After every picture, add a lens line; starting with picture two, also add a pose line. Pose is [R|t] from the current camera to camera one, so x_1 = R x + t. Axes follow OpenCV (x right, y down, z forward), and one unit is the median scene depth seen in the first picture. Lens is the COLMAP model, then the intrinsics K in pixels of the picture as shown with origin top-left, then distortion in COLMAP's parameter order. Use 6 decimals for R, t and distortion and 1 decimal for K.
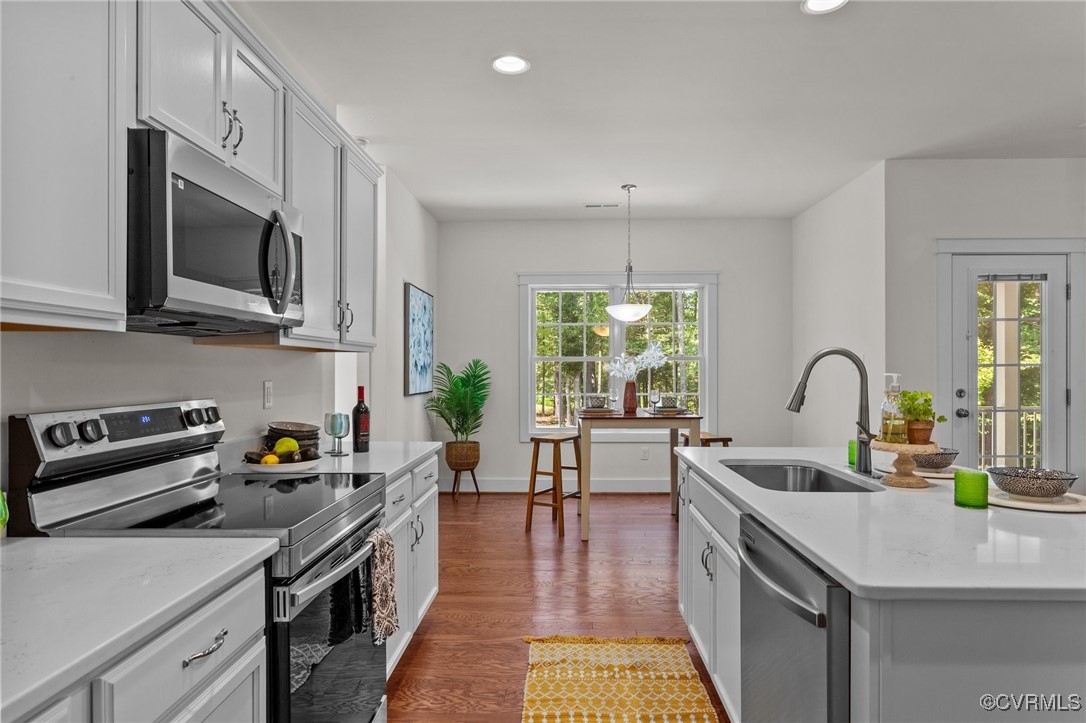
lens RADIAL K [[648.2, 0, 543.0], [0, 648.2, 361.5], [0, 0, 1]] dist [0.000178, 0.000260]
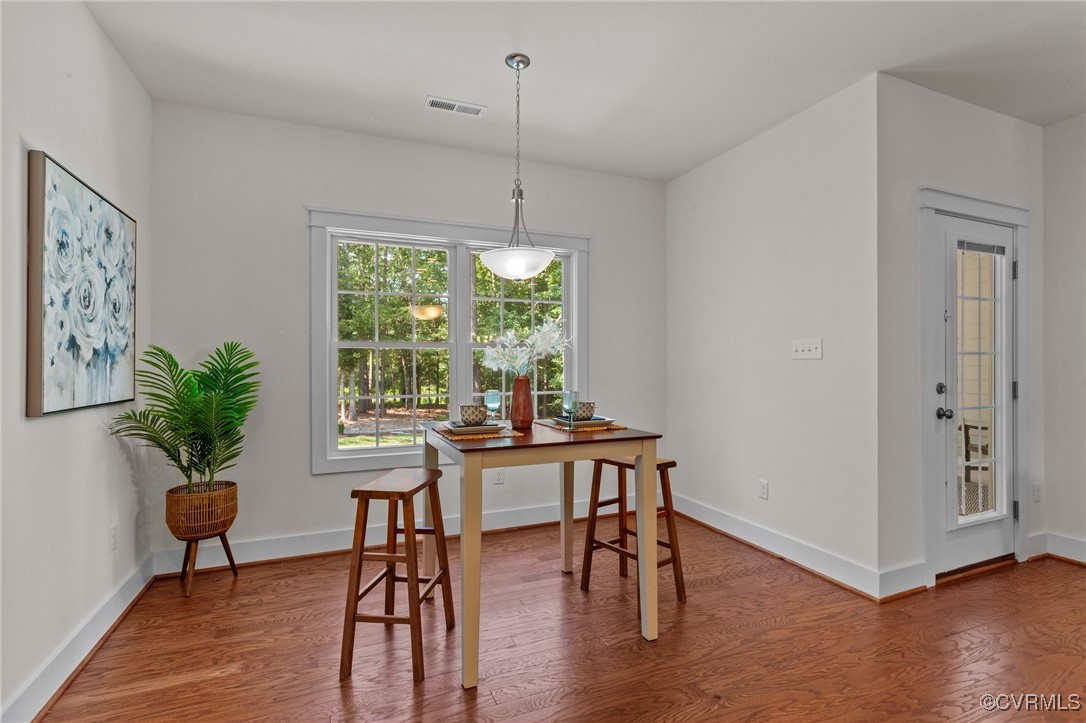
lens RADIAL K [[554.6, 0, 567.1], [0, 554.6, 357.9], [0, 0, 1]] dist [-0.027309, 0.032736]
pose [[0.906420, 0.004420, 0.422354, -0.040946], [-0.003546, 0.999990, -0.002856, 0.012042], [-0.422363, 0.001092, 0.906426, 0.450550]]
